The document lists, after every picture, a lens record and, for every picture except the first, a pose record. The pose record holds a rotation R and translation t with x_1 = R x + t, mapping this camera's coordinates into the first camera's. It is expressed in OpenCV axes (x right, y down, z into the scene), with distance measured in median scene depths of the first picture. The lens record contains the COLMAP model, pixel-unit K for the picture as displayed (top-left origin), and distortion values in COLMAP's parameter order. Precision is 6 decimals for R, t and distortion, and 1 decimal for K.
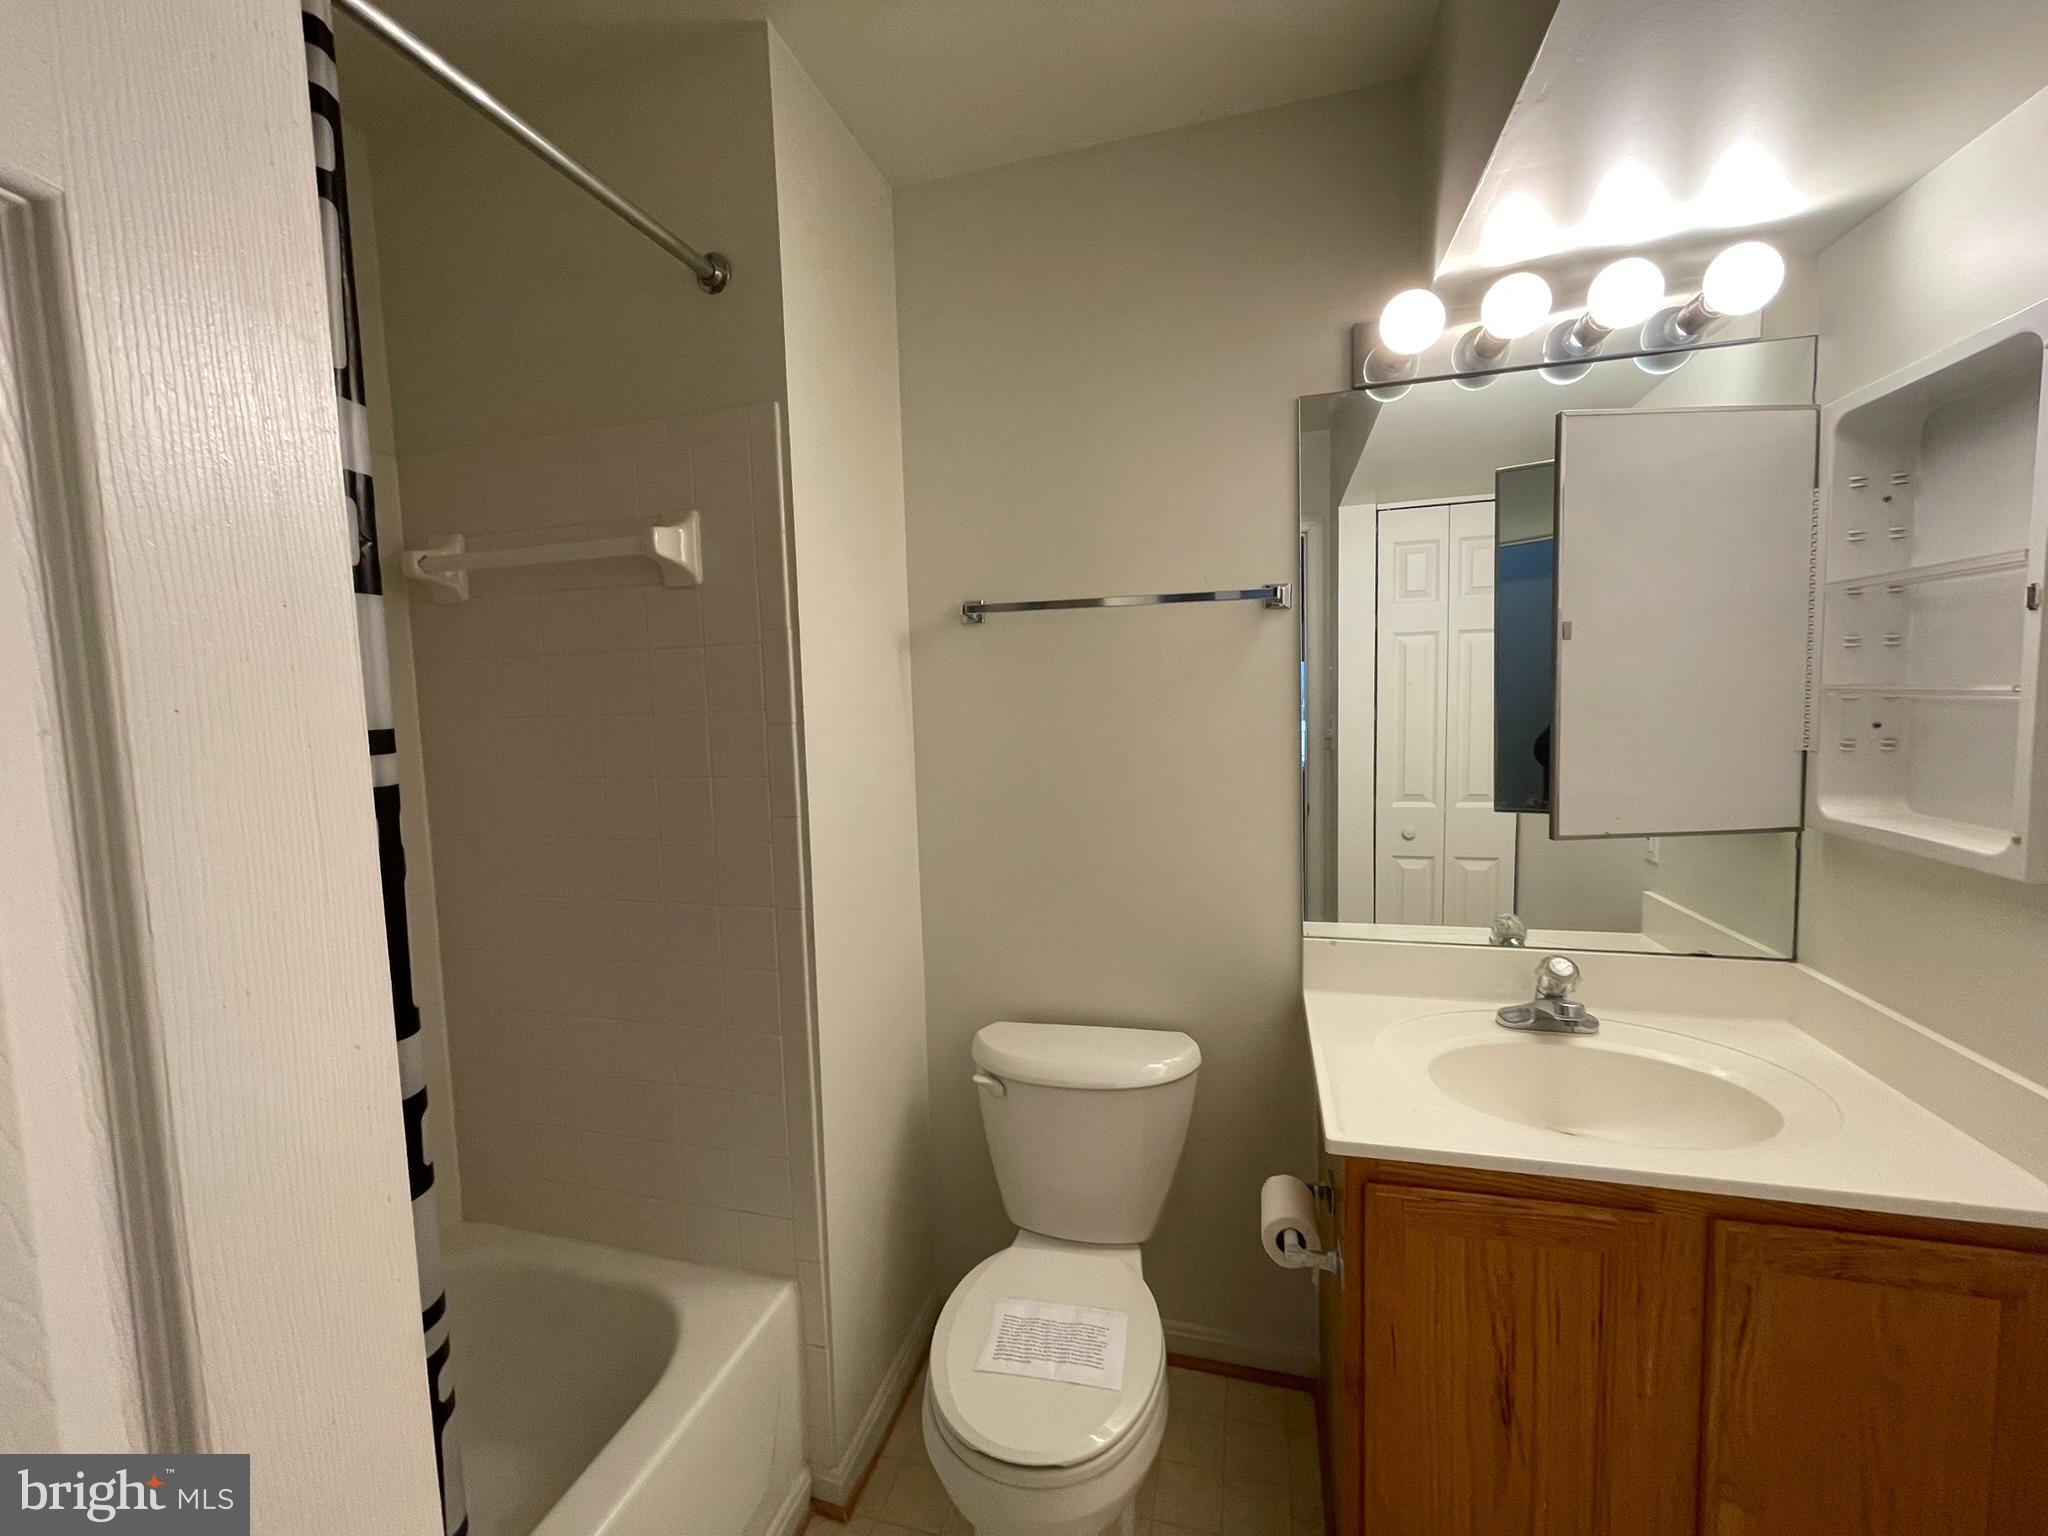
lens RADIAL K [[838.7, 0, 1020.8], [0, 838.7, 769.0], [0, 0, 1]] dist [0.002890, 0.000098]
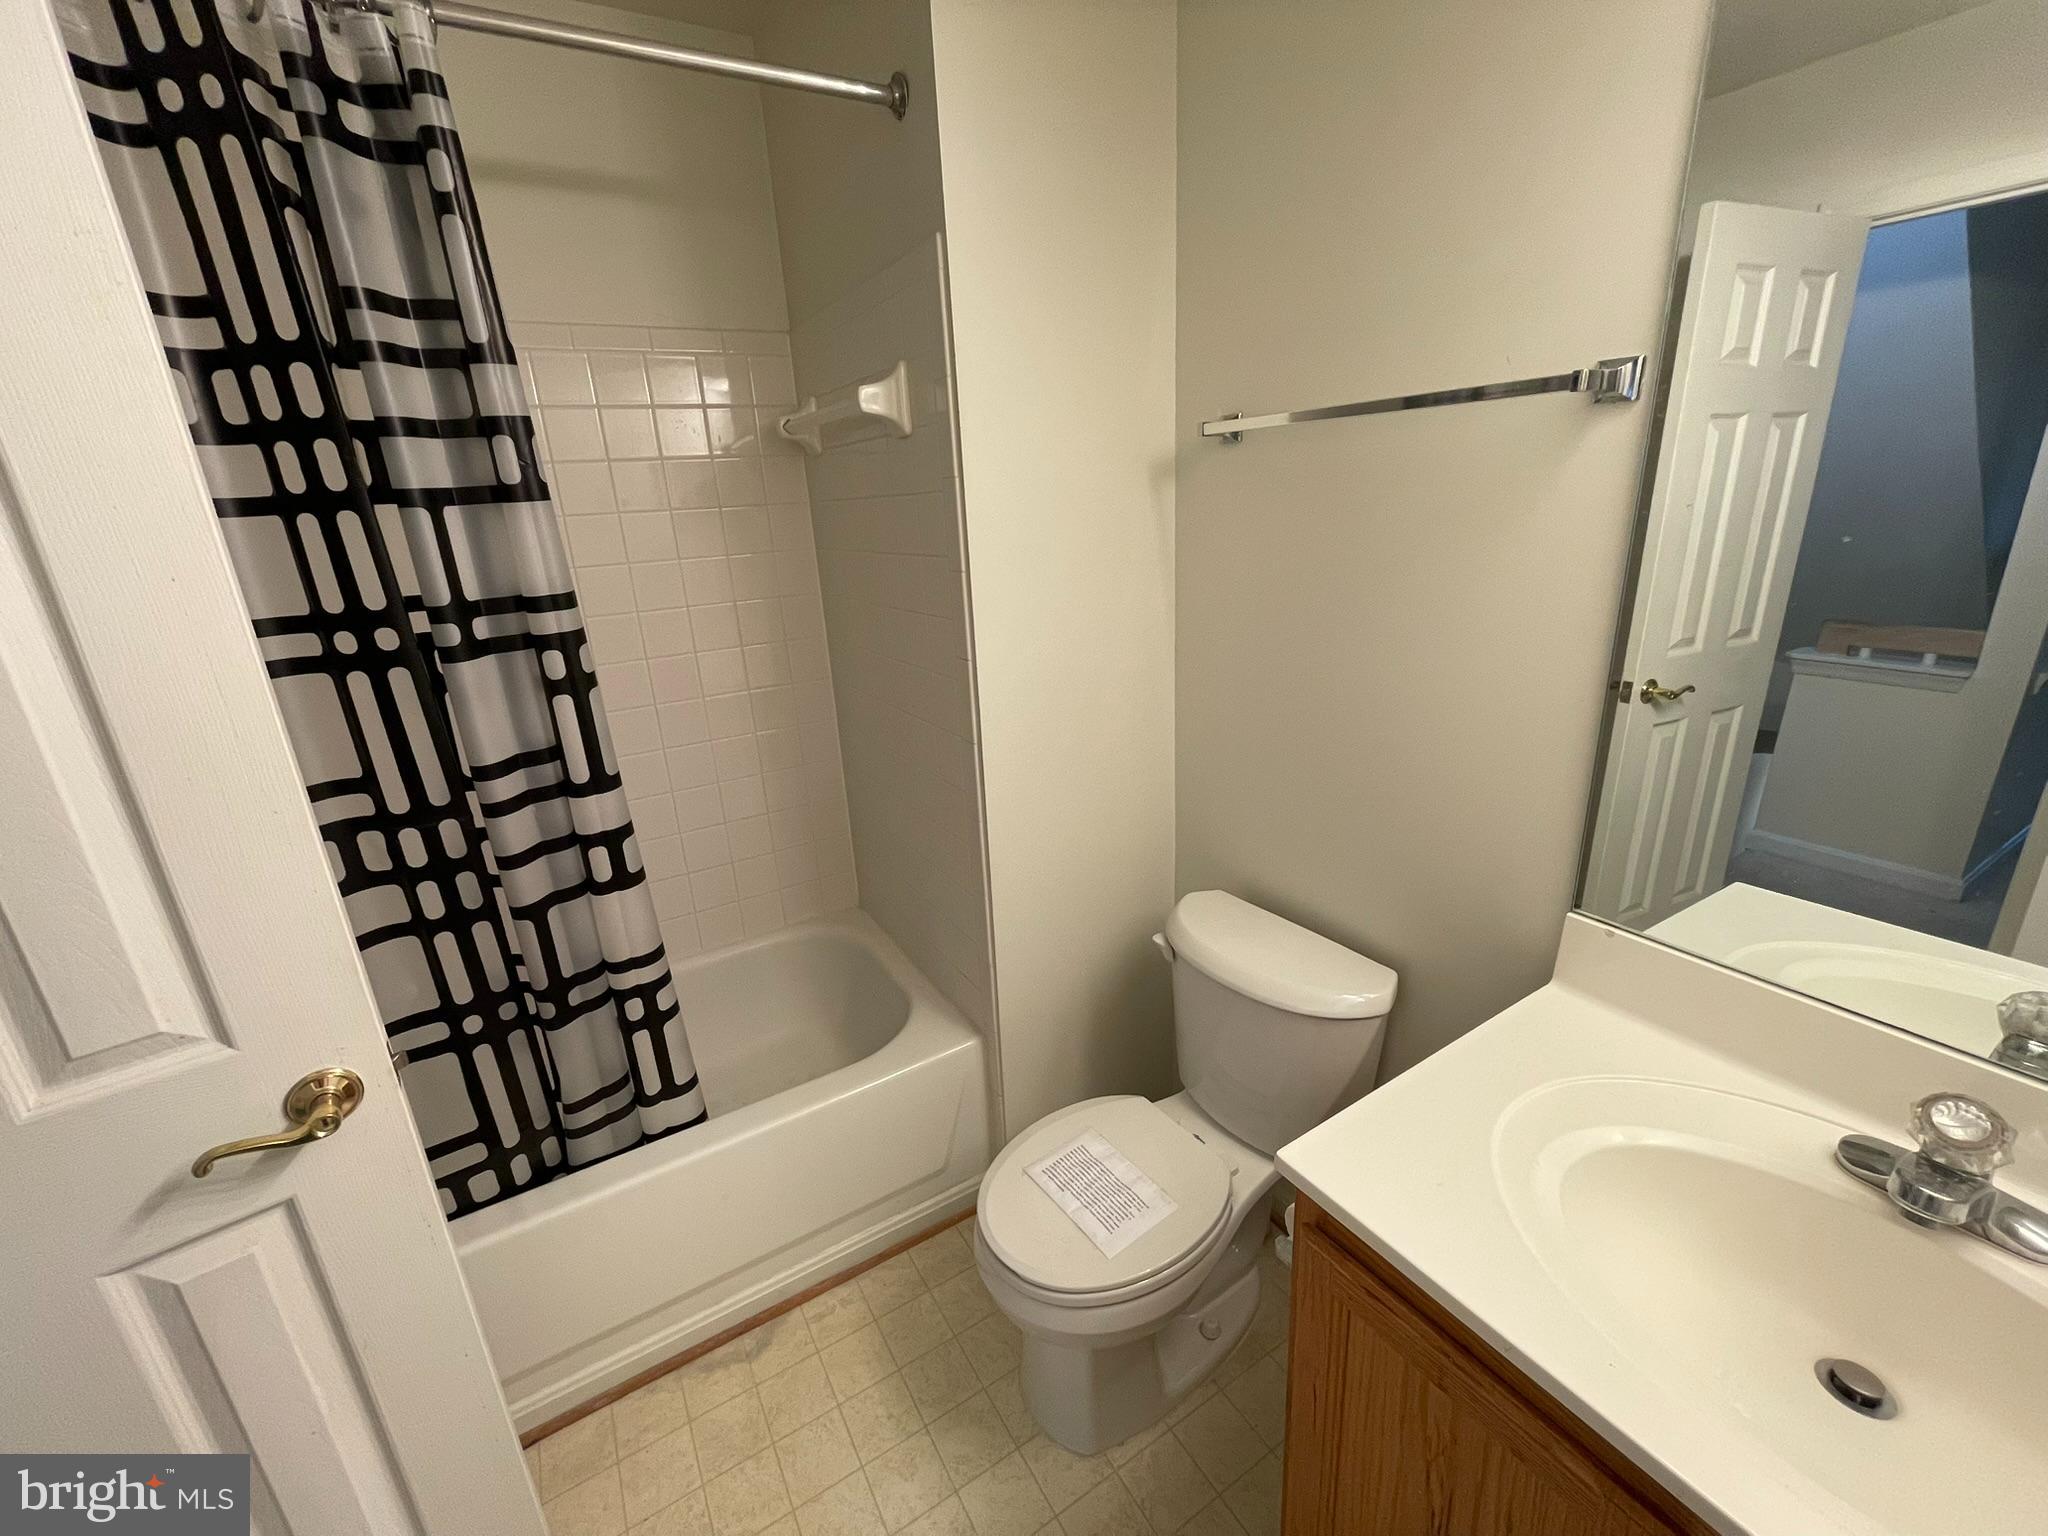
lens RADIAL K [[838.7, 0, 1017.1], [0, 838.7, 766.9], [0, 0, 1]] dist [0.002890, 0.000098]
pose [[0.724479, 0.205687, -0.657893, 0.517441], [-0.026834, 0.962133, 0.271256, -0.105655], [0.688774, -0.178866, 0.702565, 0.264054]]
